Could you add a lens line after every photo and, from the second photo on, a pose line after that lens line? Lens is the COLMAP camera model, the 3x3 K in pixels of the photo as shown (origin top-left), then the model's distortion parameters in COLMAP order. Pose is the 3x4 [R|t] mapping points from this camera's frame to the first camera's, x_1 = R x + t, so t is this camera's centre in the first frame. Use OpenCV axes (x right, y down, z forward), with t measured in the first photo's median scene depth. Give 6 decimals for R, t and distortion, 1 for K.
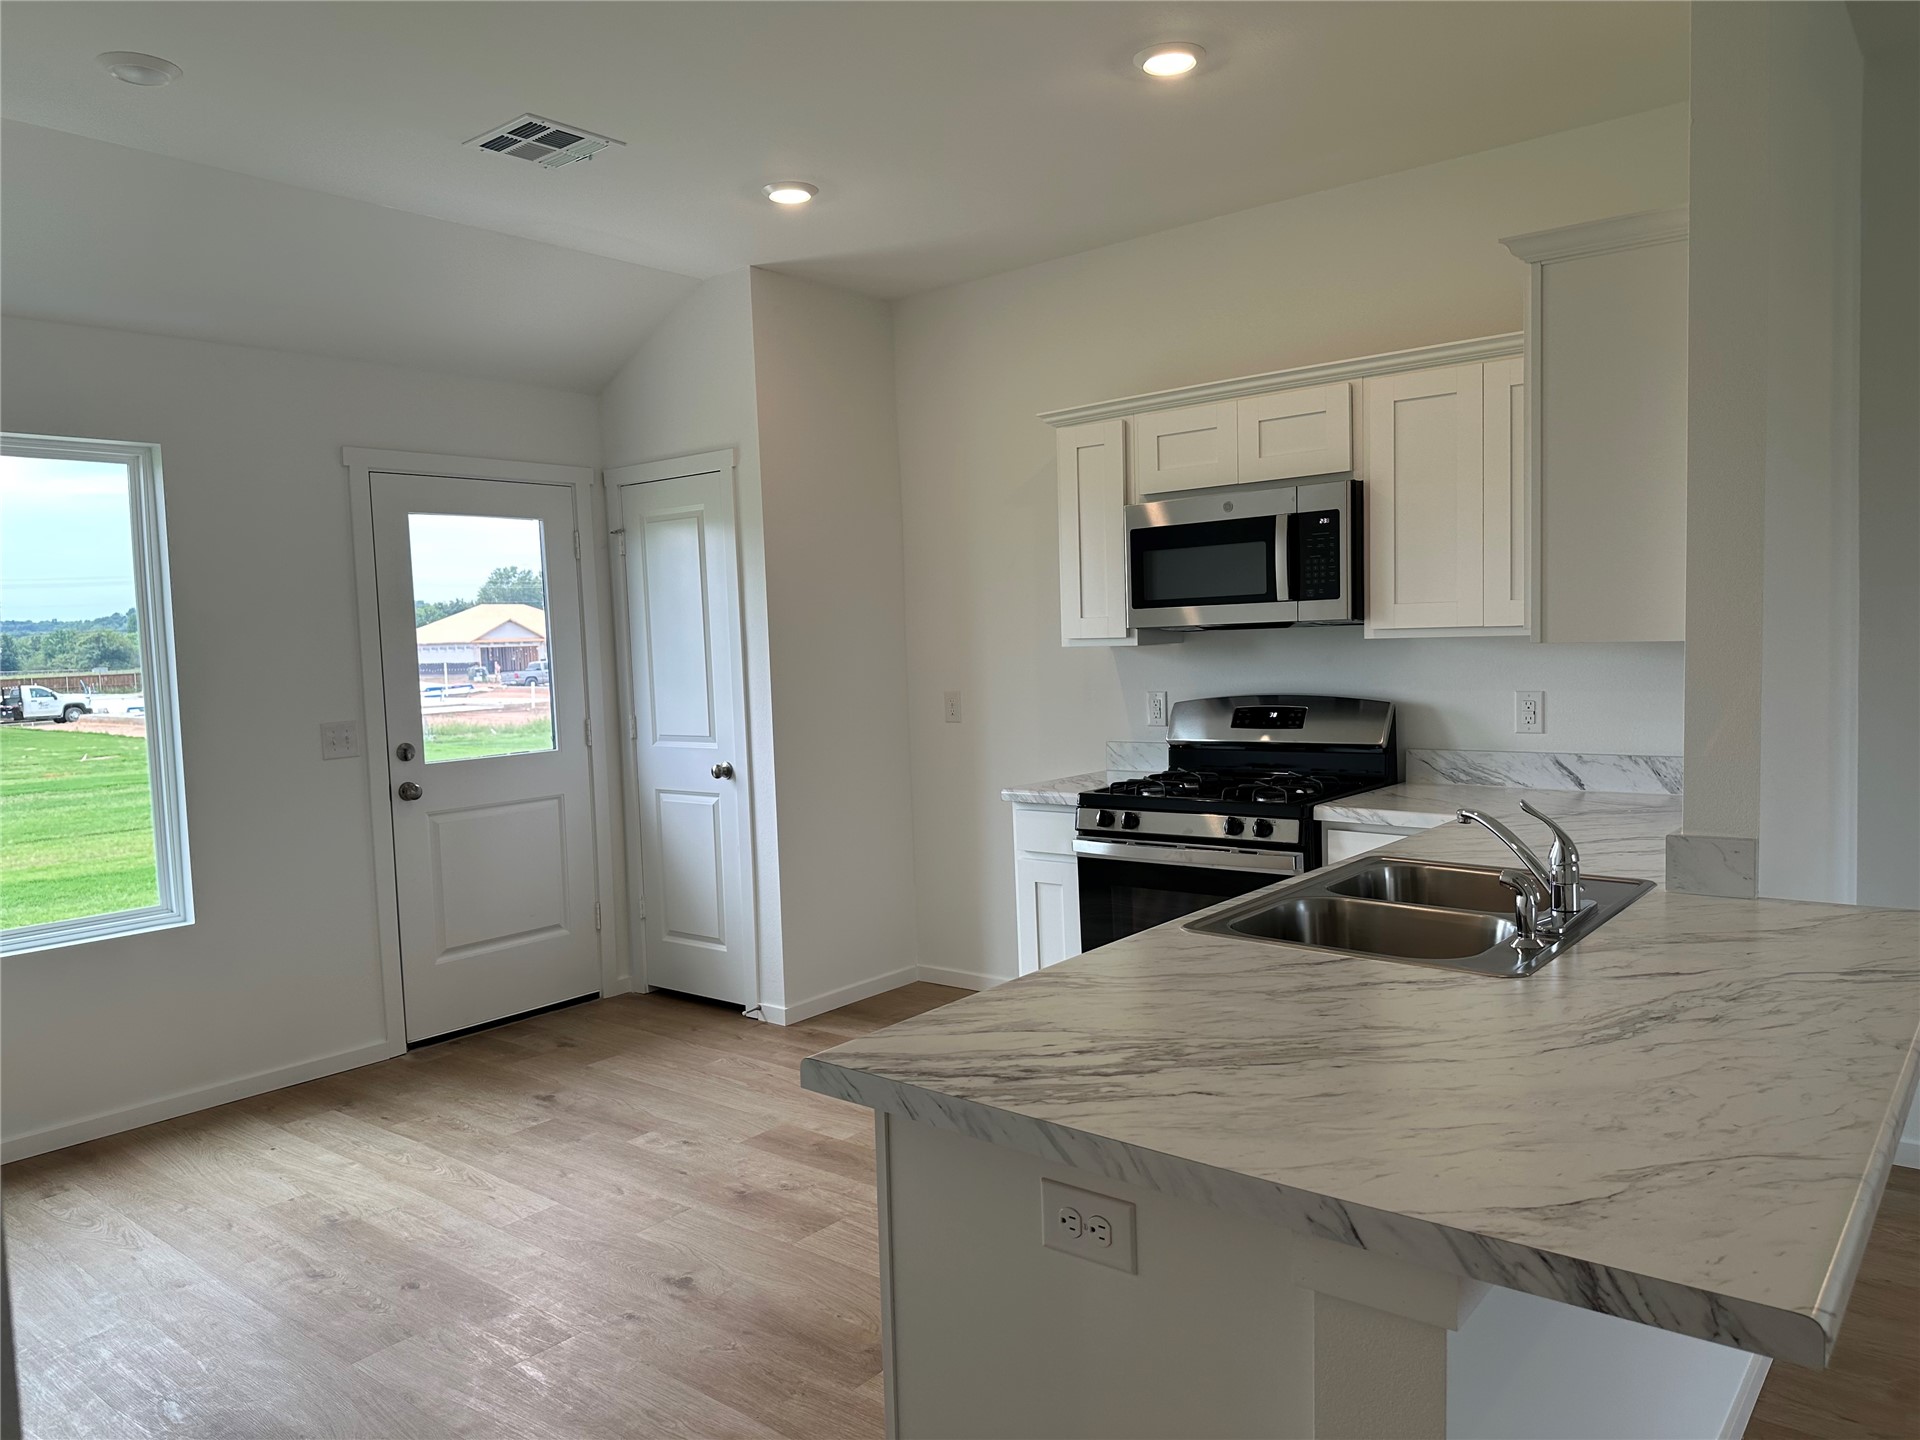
lens RADIAL K [[1324.1, 0, 979.9], [0, 1324.1, 725.4], [0, 0, 1]] dist [0.034195, -0.052226]
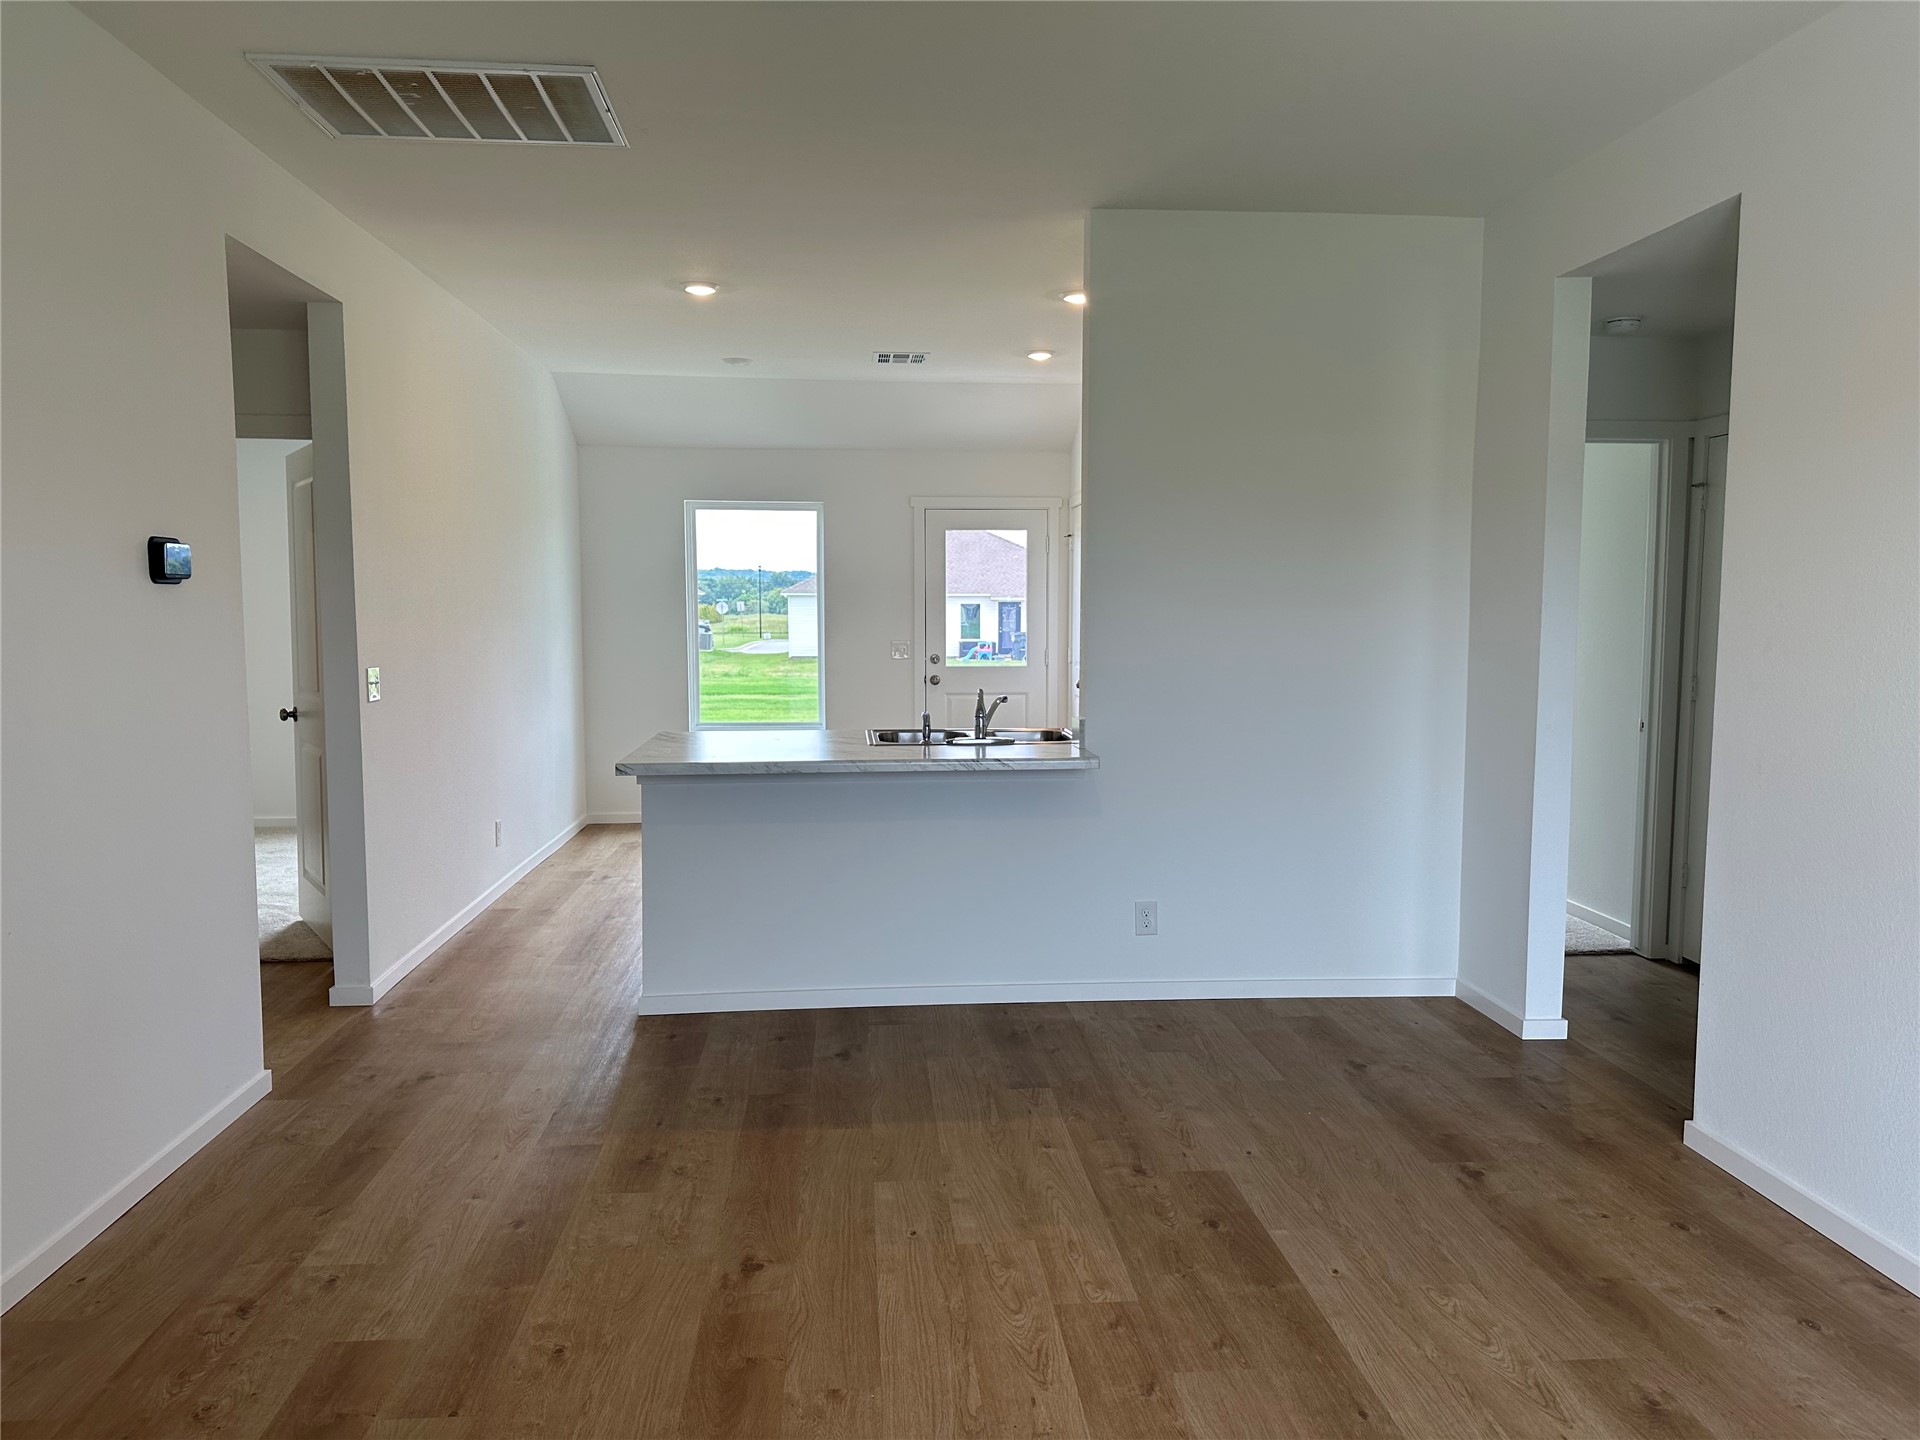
lens RADIAL K [[1324.1, 0, 960.0], [0, 1324.1, 725.7], [0, 0, 1]] dist [0.034195, -0.052226]
pose [[0.685679, 0.100129, -0.720985, 1.015627], [-0.076027, 0.994928, 0.065869, -0.012731], [0.723923, 0.009649, 0.689813, -0.278370]]
